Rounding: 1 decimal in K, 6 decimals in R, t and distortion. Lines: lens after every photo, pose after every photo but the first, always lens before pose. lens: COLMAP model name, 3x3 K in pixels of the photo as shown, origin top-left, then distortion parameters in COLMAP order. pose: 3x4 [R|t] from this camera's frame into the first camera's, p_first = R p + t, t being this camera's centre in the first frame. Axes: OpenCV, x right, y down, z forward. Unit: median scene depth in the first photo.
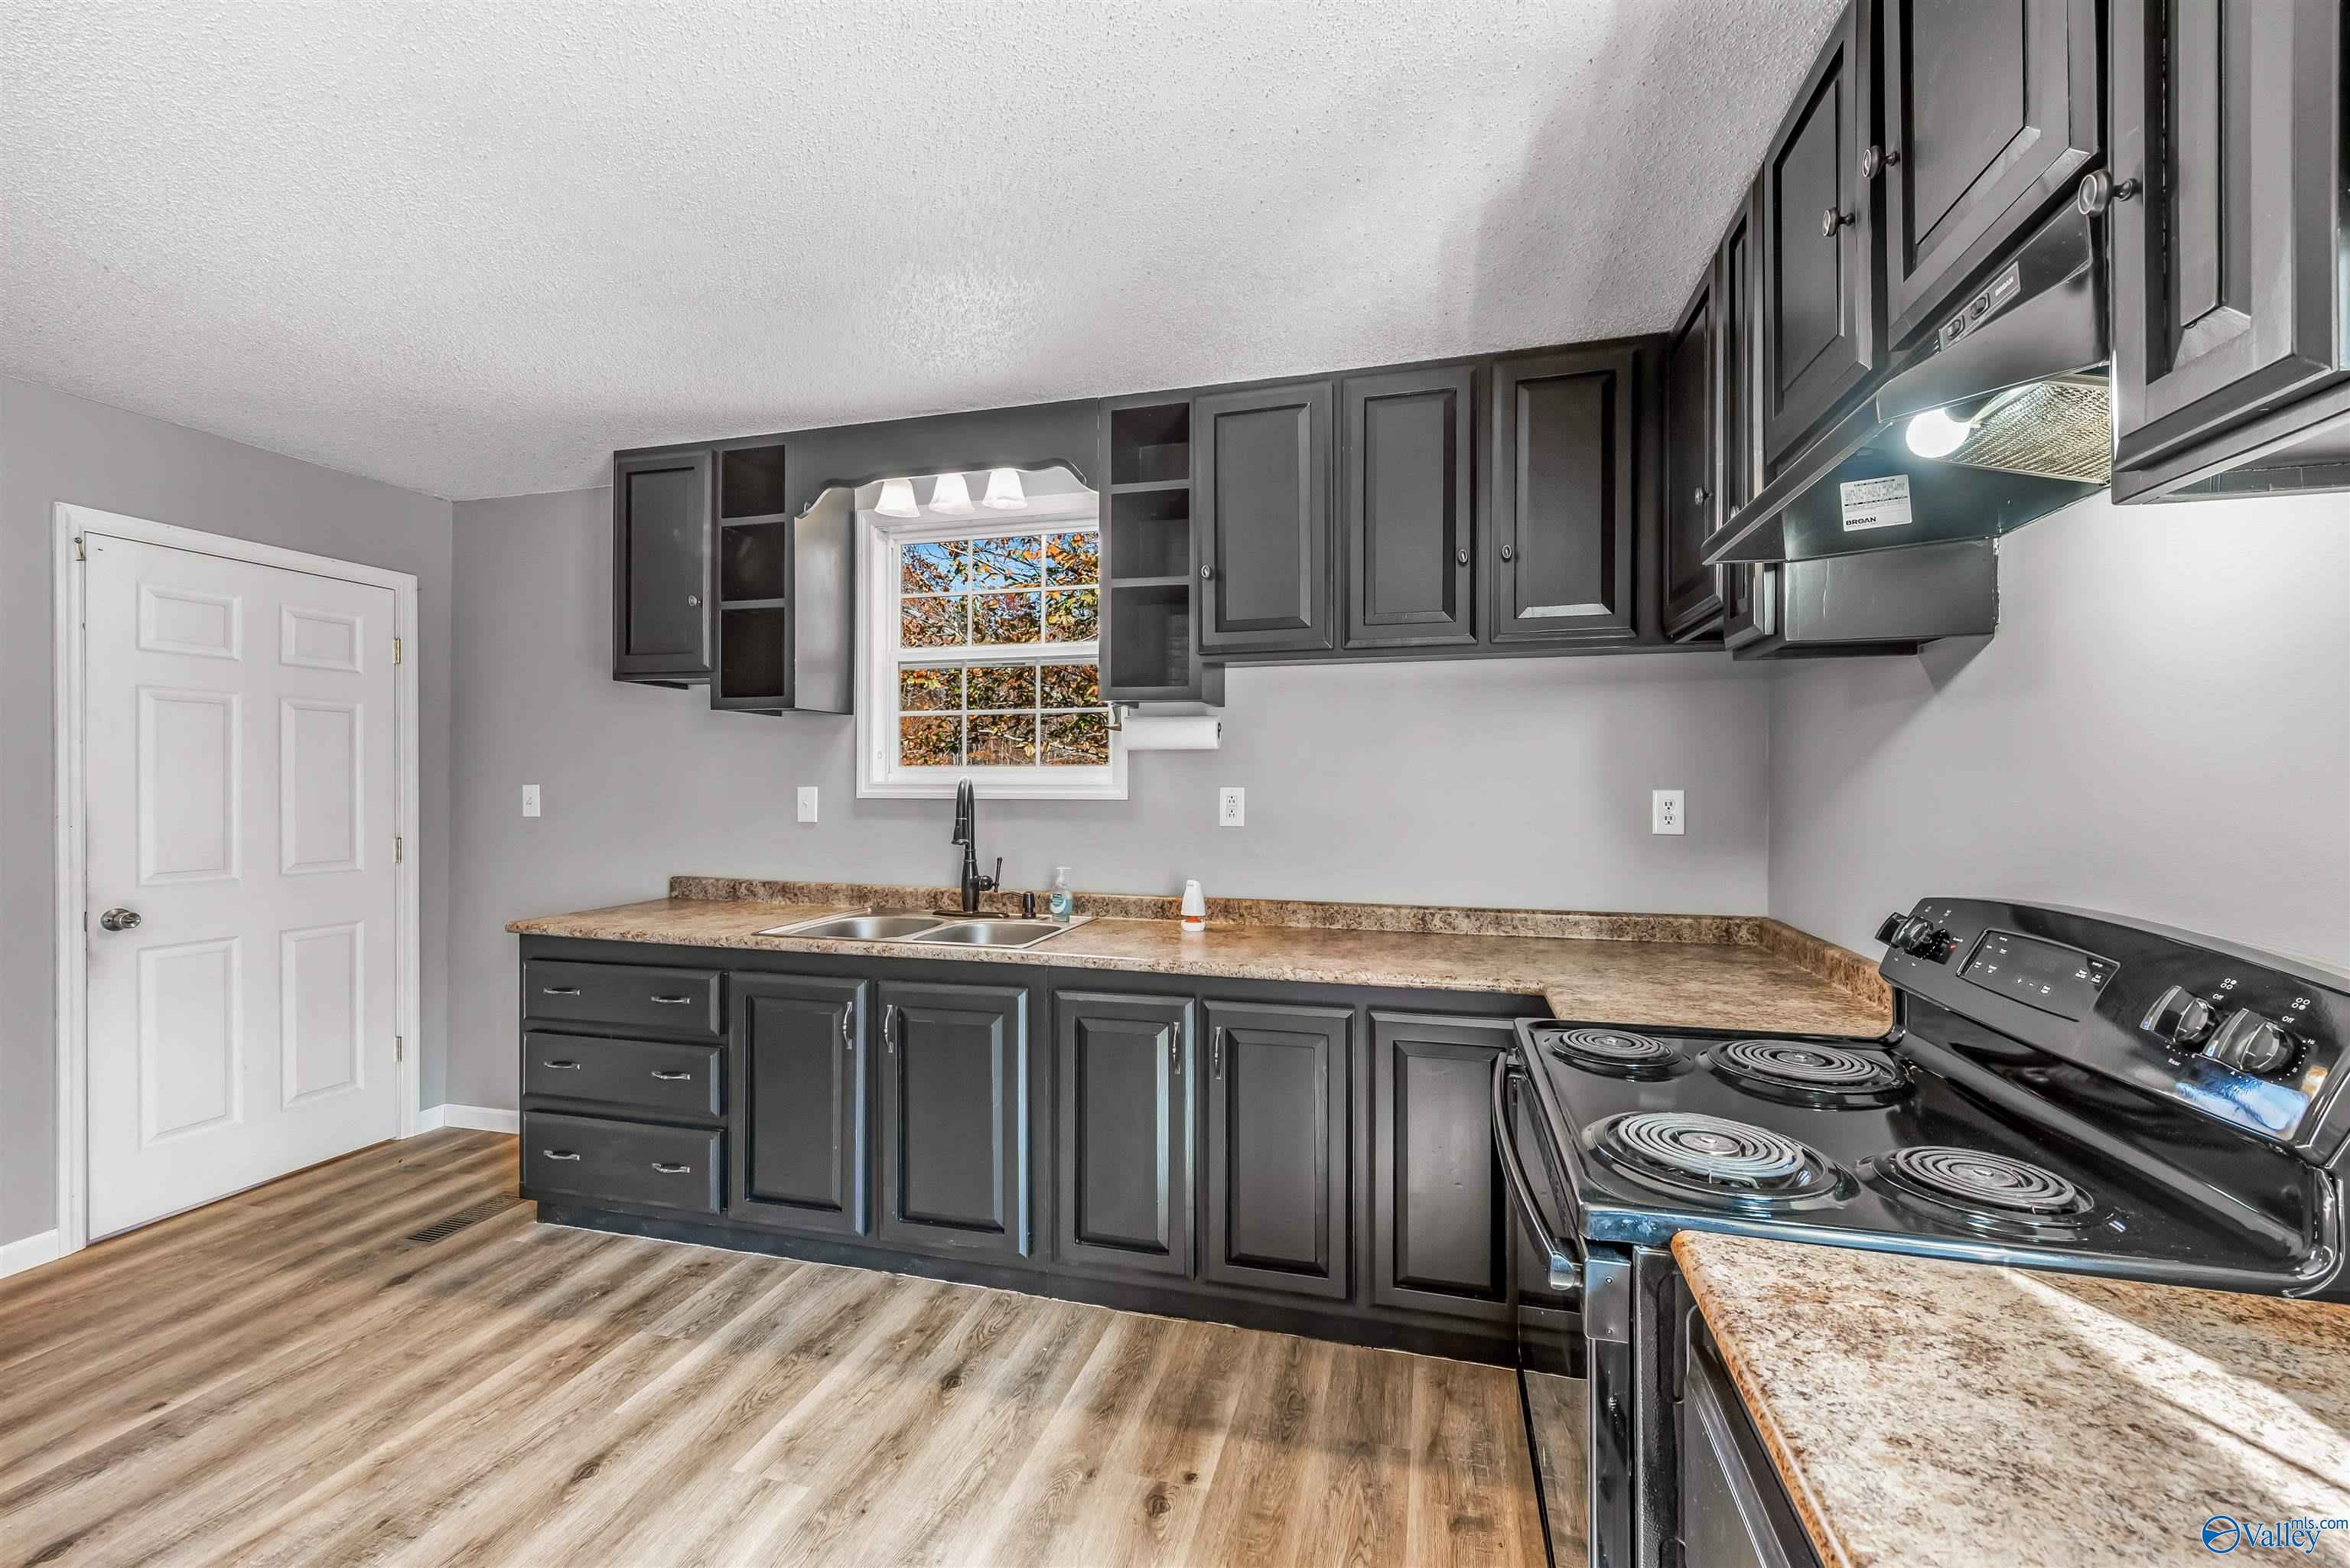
lens RADIAL K [[920.8, 0, 1184.2], [0, 920.8, 790.8], [0, 0, 1]] dist [0.002770, 0.000180]
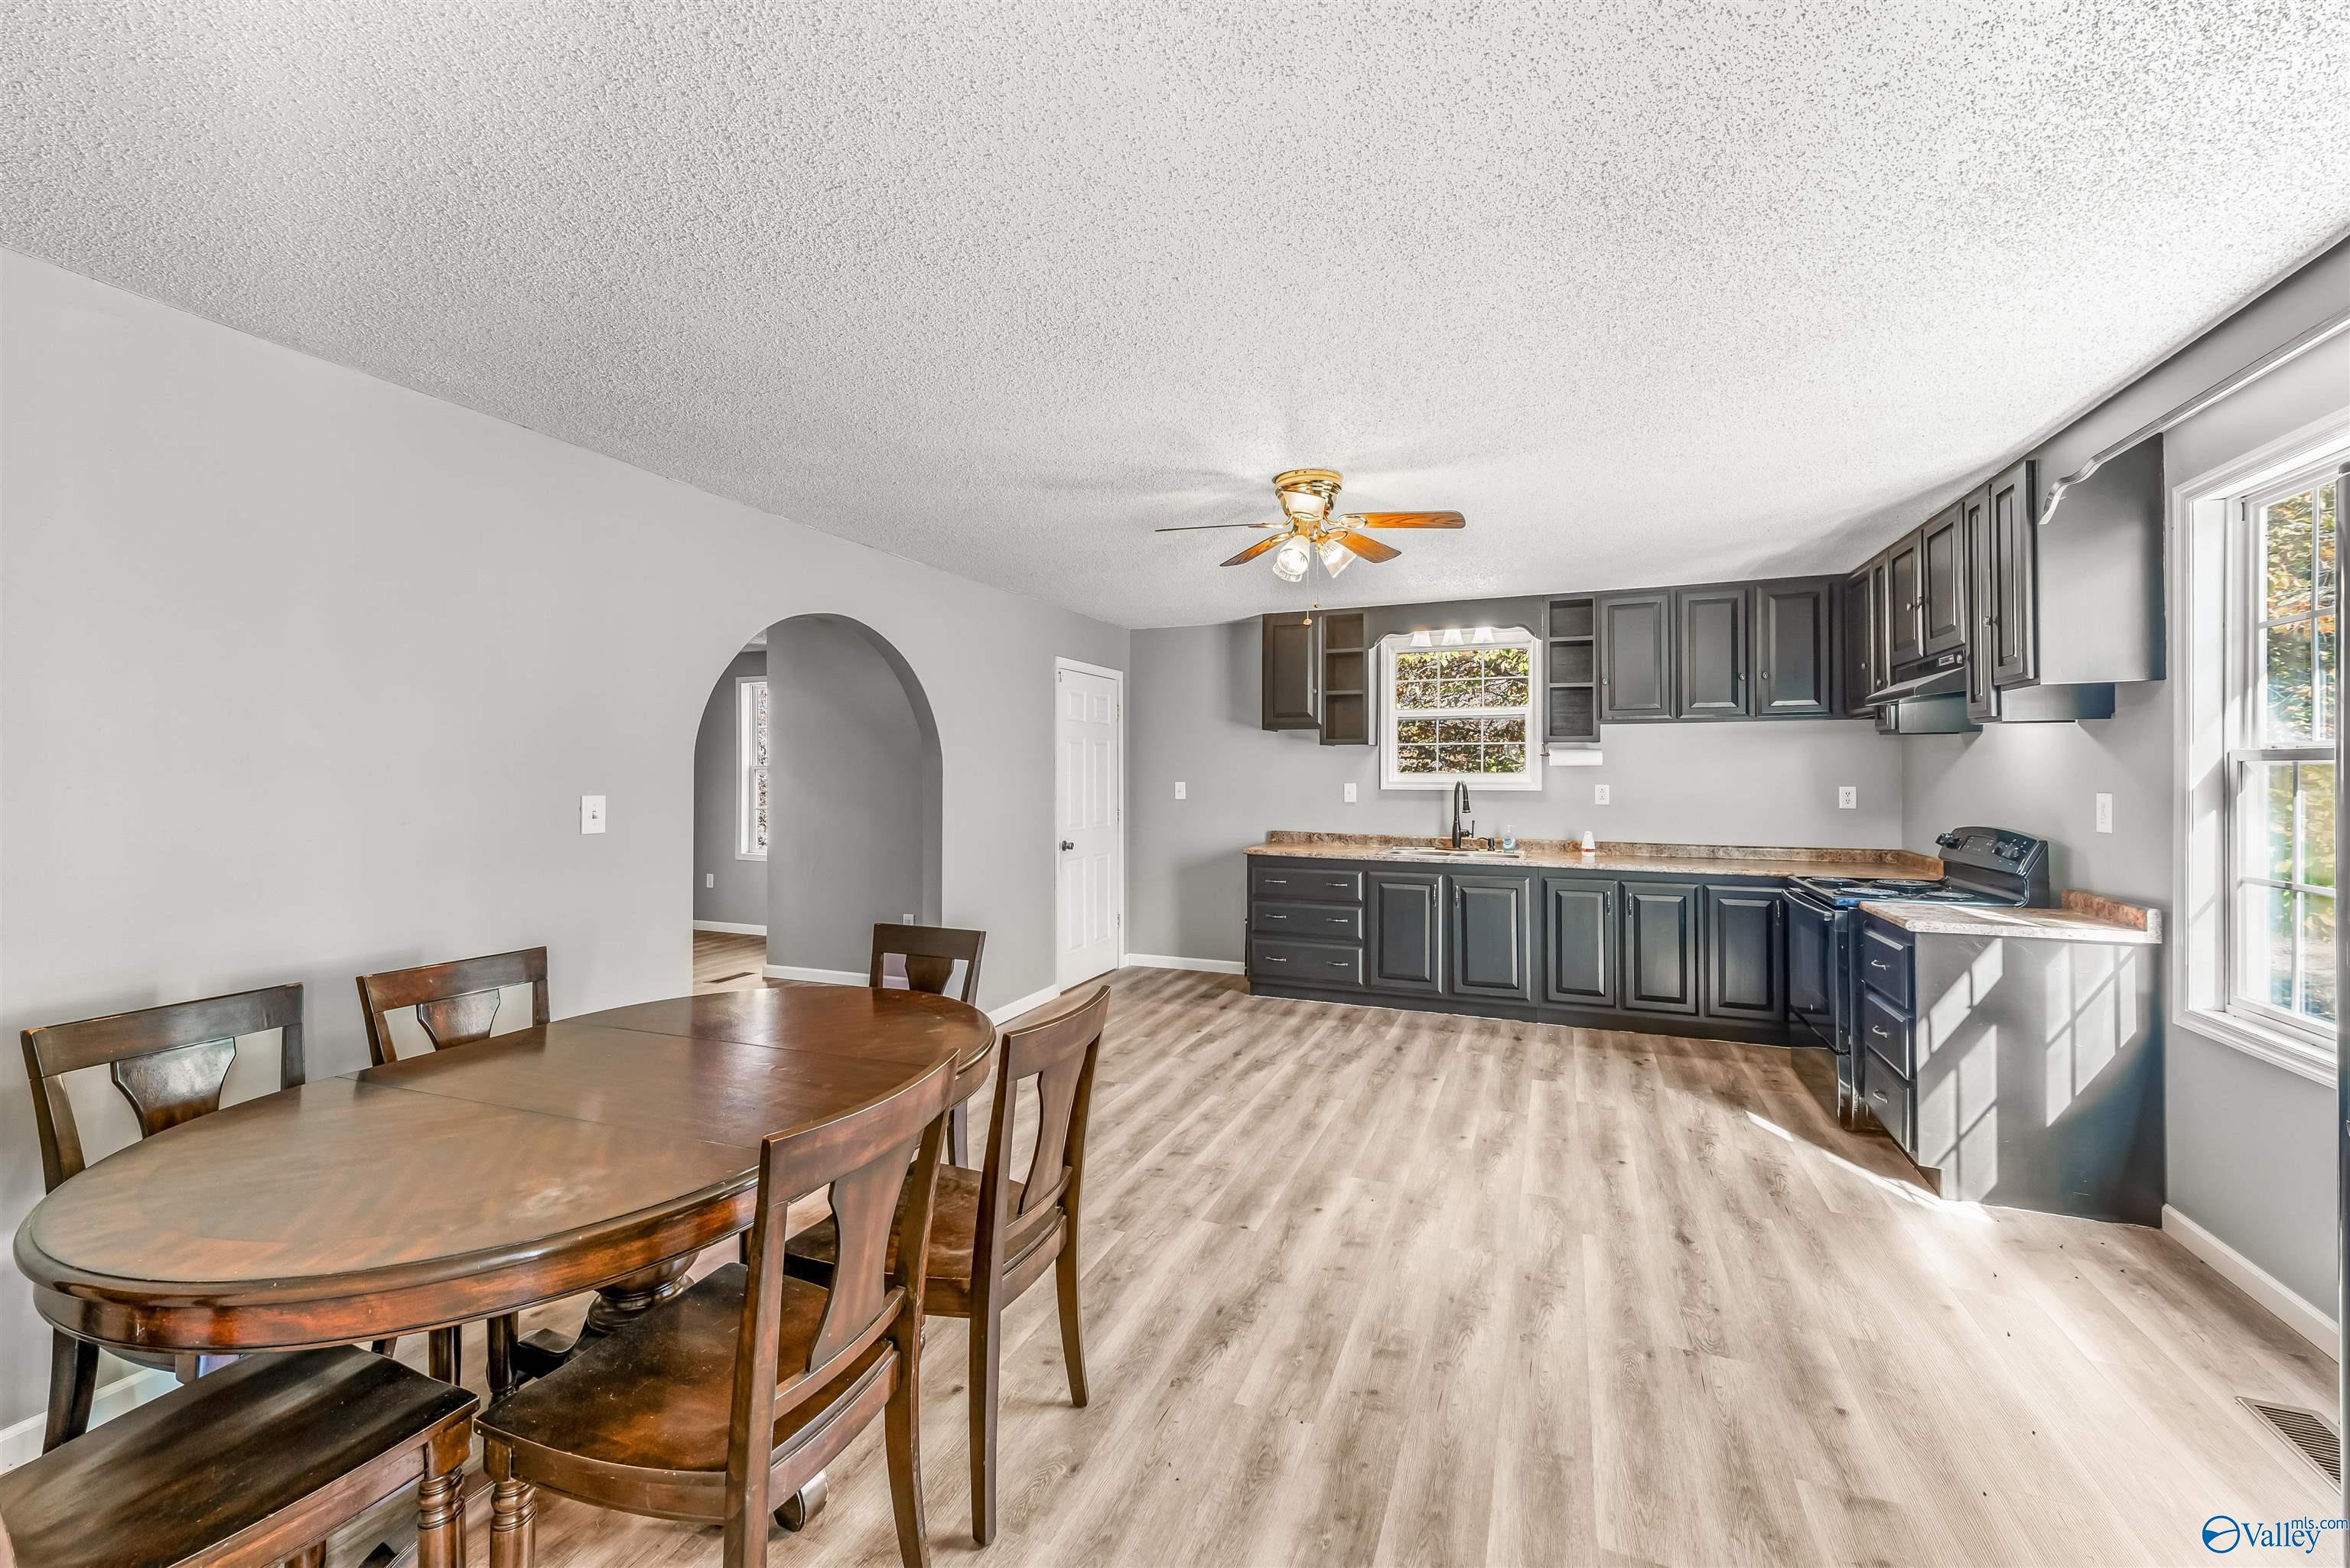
lens RADIAL K [[920.8, 0, 1173.4], [0, 920.8, 767.0], [0, 0, 1]] dist [0.002770, 0.000180]
pose [[0.991284, -0.001702, -0.131732, -0.637093], [-0.000101, 0.999906, -0.013679, -0.014808], [0.131743, 0.013573, 0.991191, -1.134182]]
